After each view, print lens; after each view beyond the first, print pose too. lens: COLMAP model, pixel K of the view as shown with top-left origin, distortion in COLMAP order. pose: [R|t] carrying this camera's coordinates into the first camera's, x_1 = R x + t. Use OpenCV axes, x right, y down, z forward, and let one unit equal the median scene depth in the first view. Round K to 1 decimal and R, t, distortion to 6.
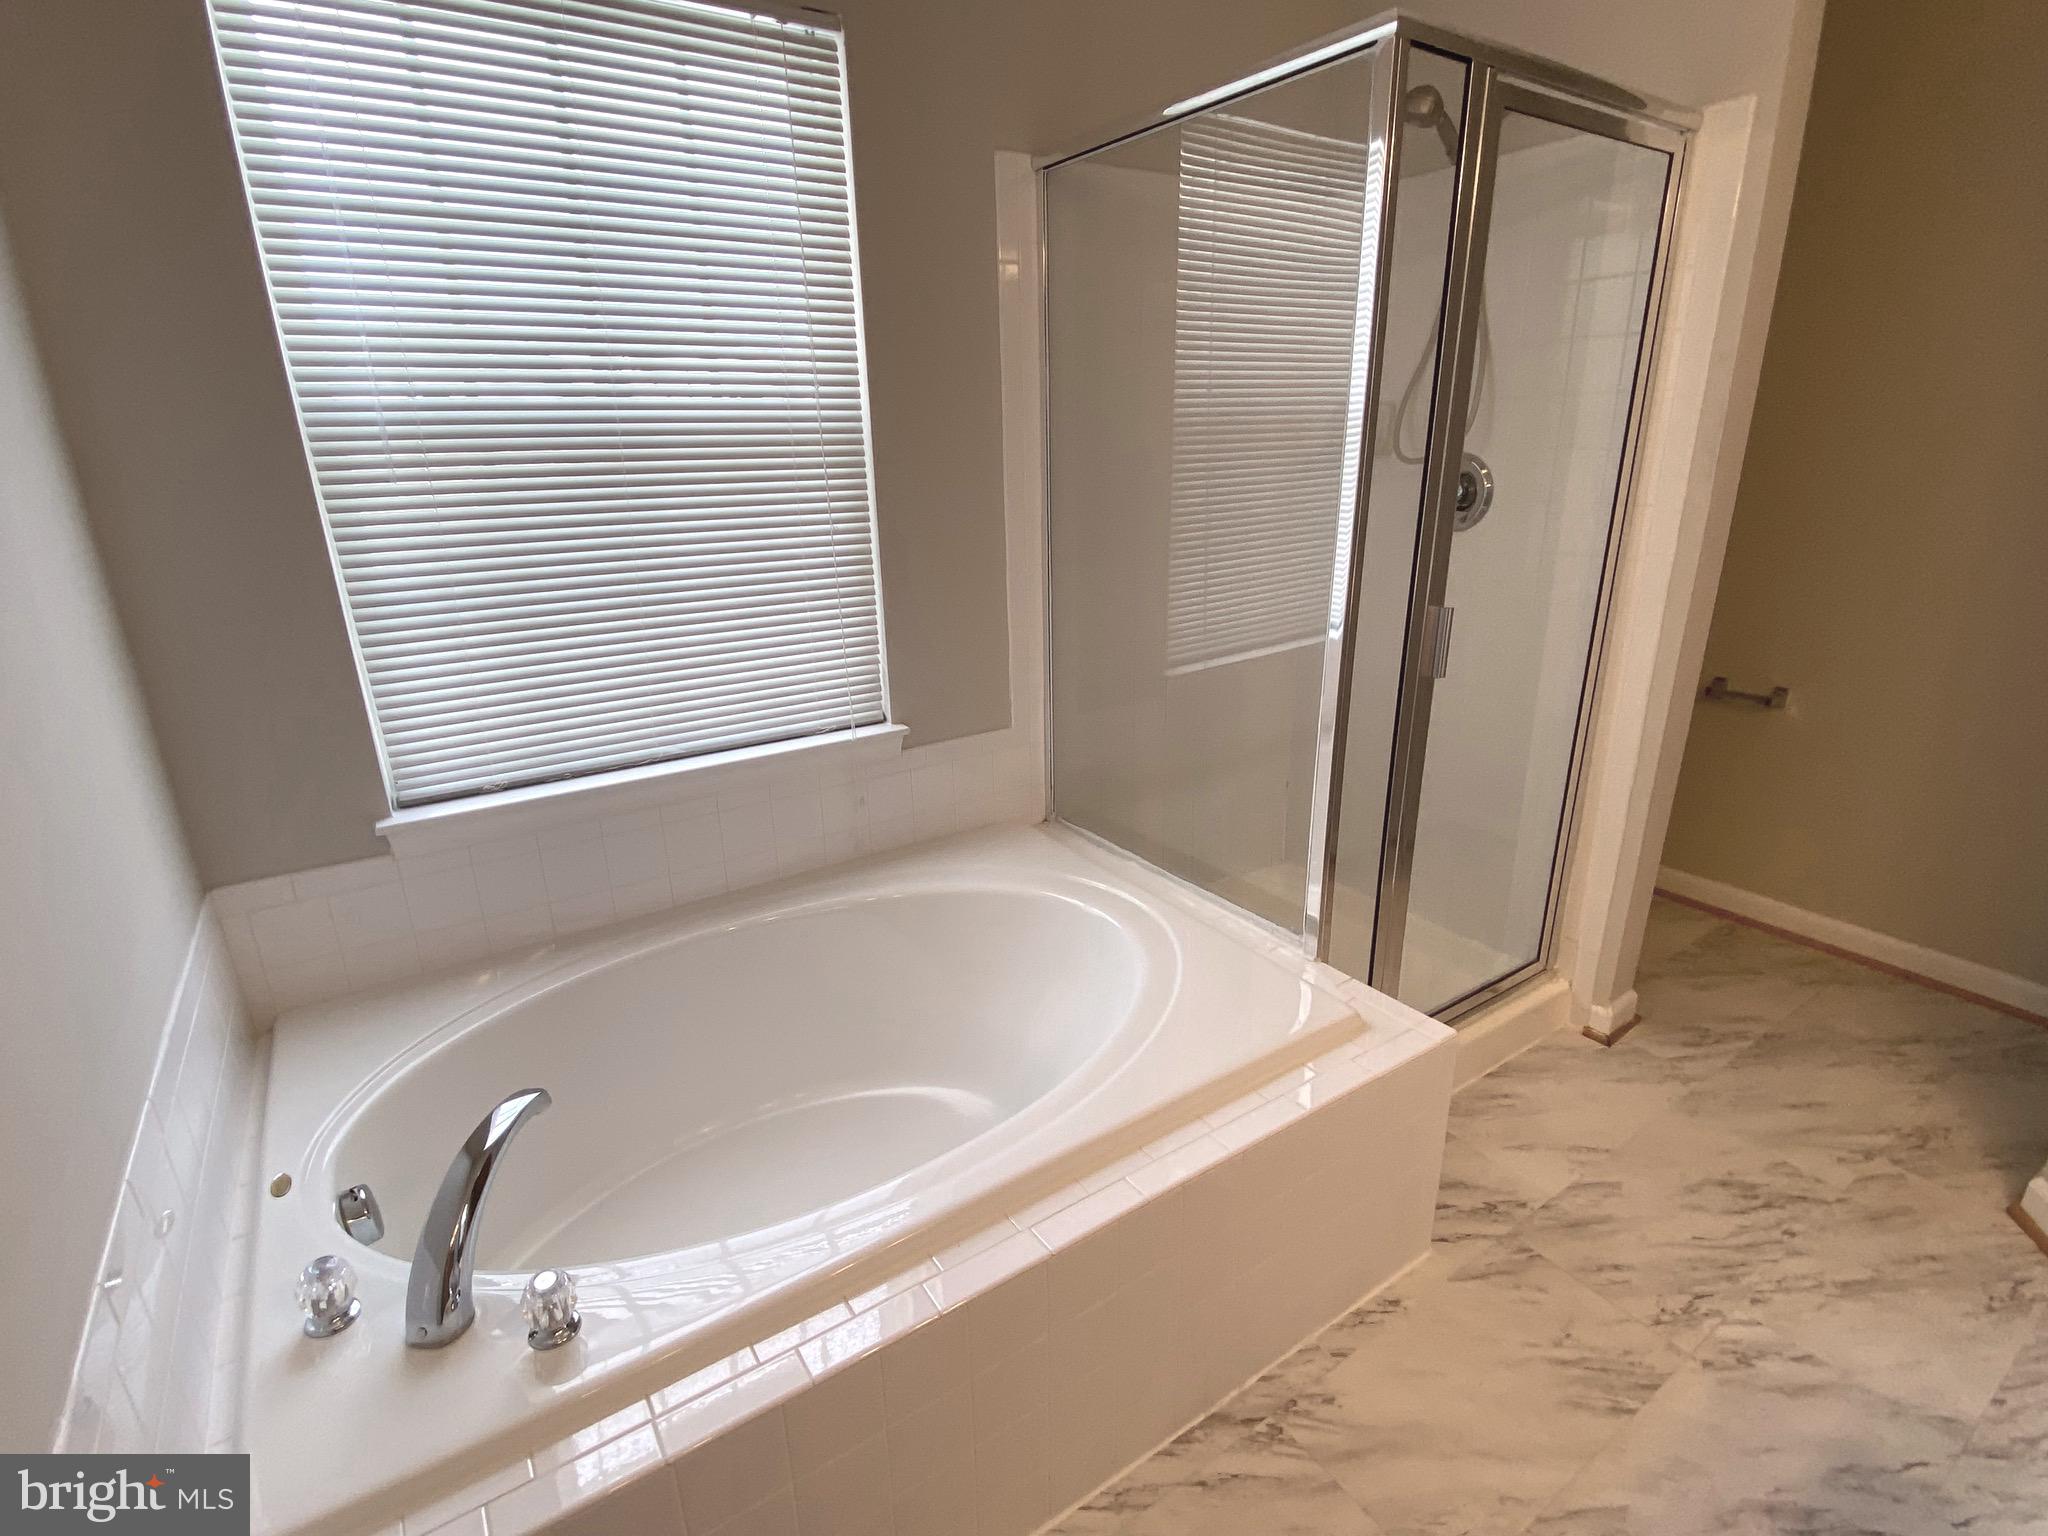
lens RADIAL K [[985.1, 0, 1024.0], [0, 985.1, 768.0], [0, 0, 1]] dist [0.020430, -0.023216]
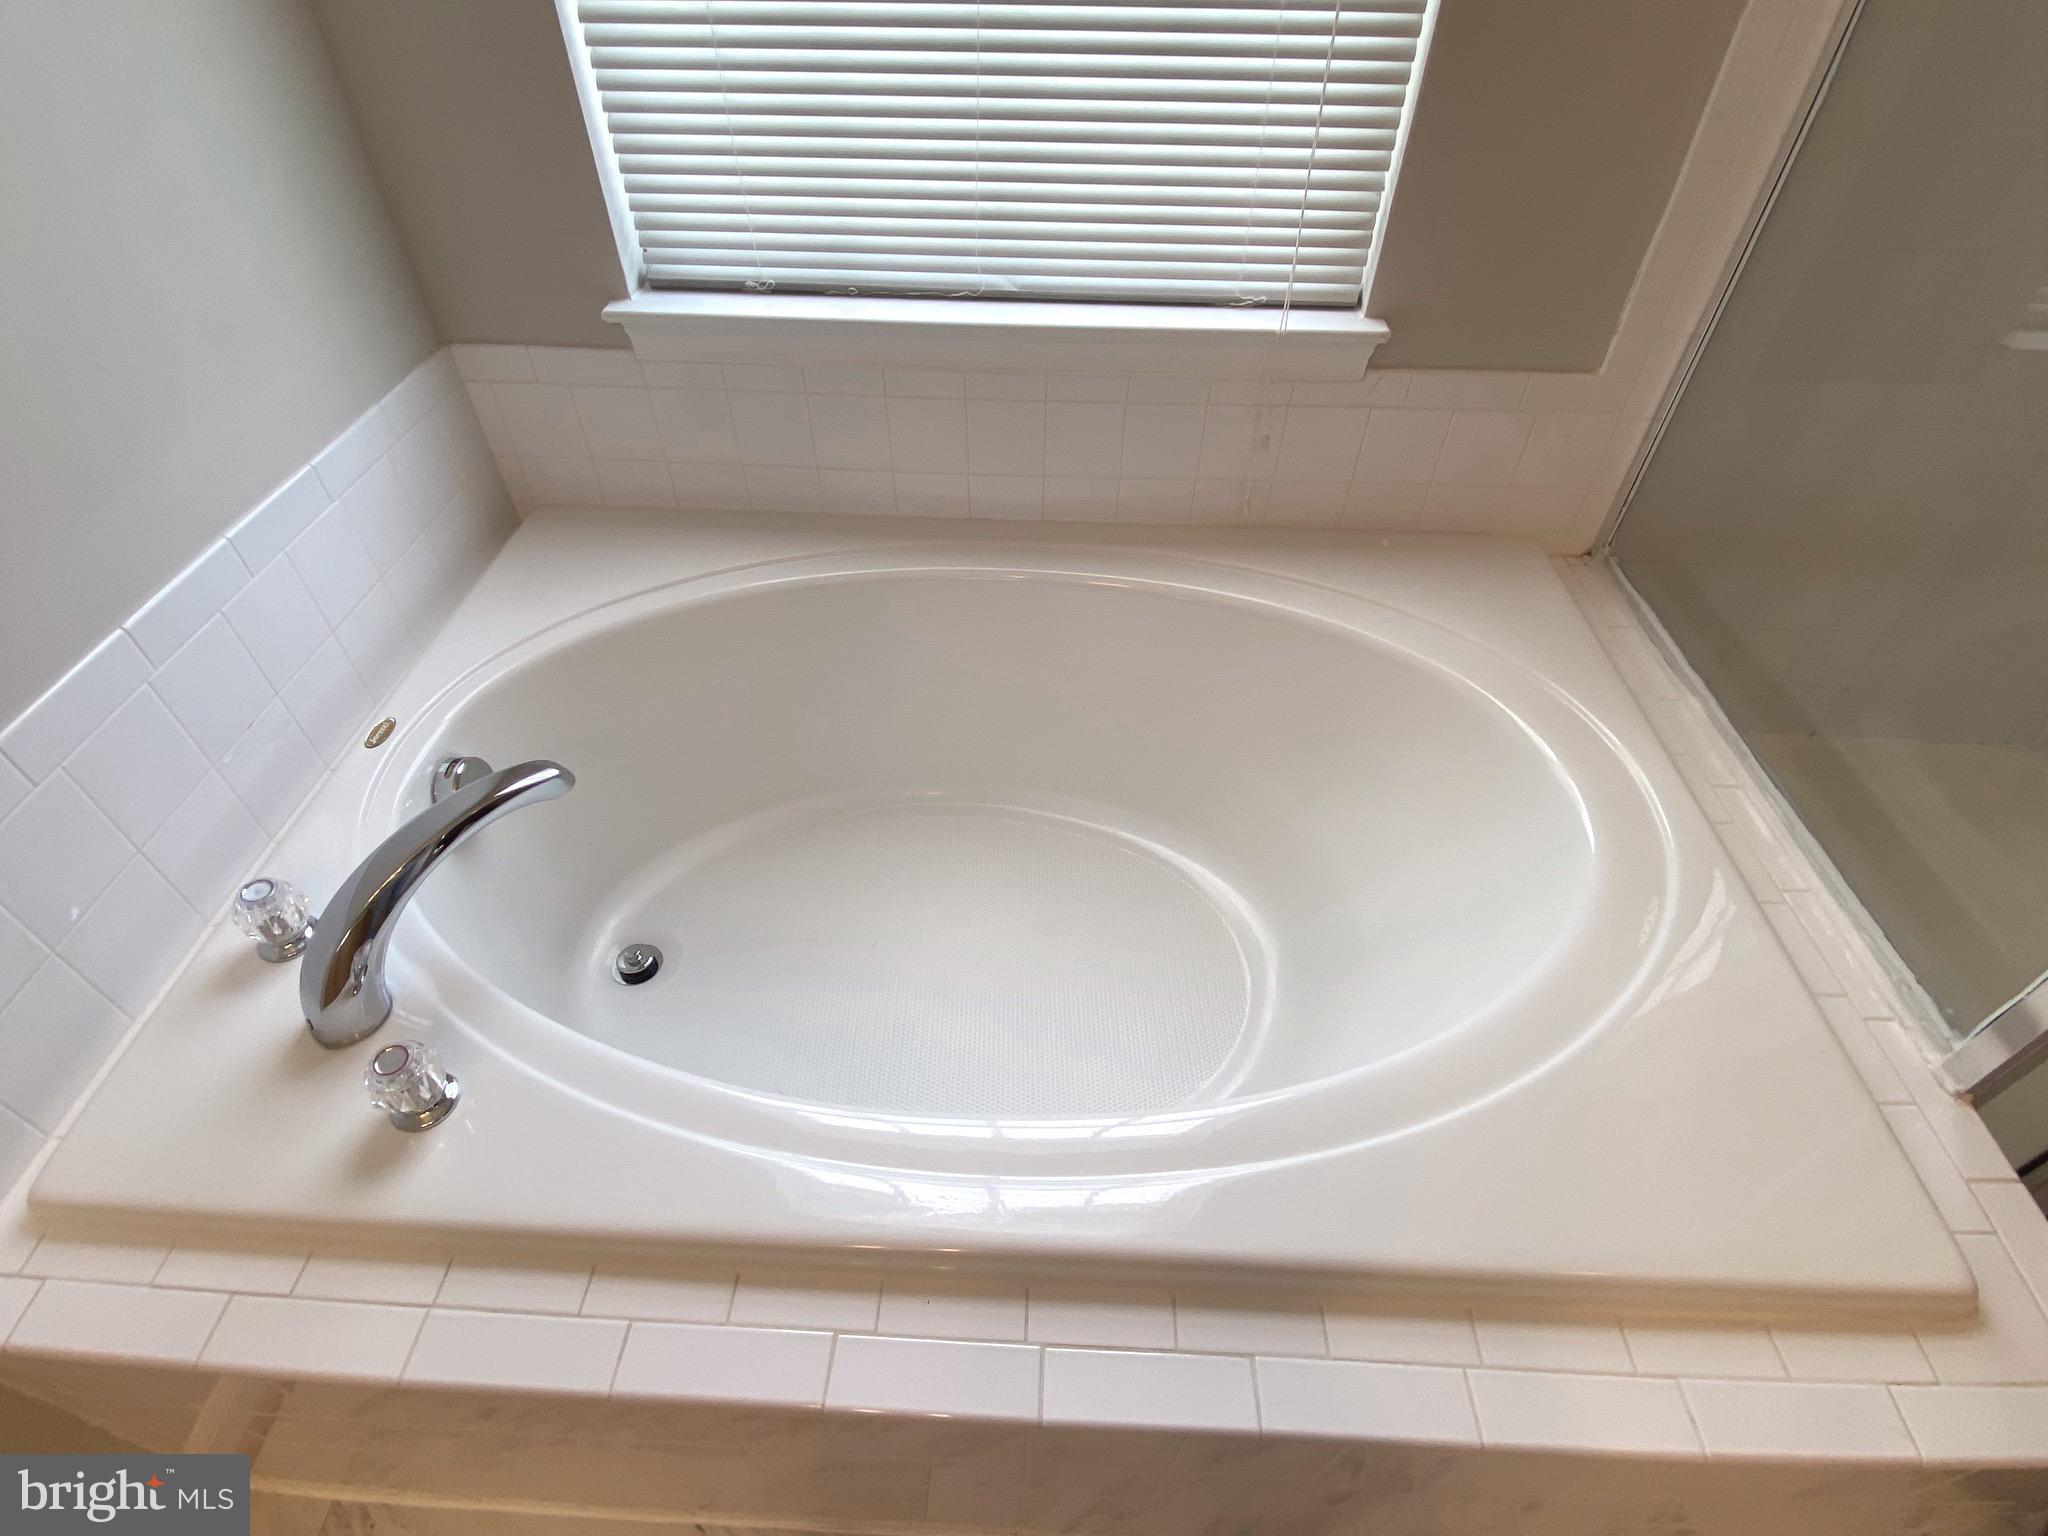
lens RADIAL K [[985.1, 0, 1024.0], [0, 985.1, 768.0], [0, 0, 1]] dist [0.020430, -0.023216]
pose [[0.805642, 0.432372, -0.404962, 0.054310], [-0.206721, 0.845810, 0.491804, -0.069875], [0.555164, -0.312504, 0.770801, 0.405871]]
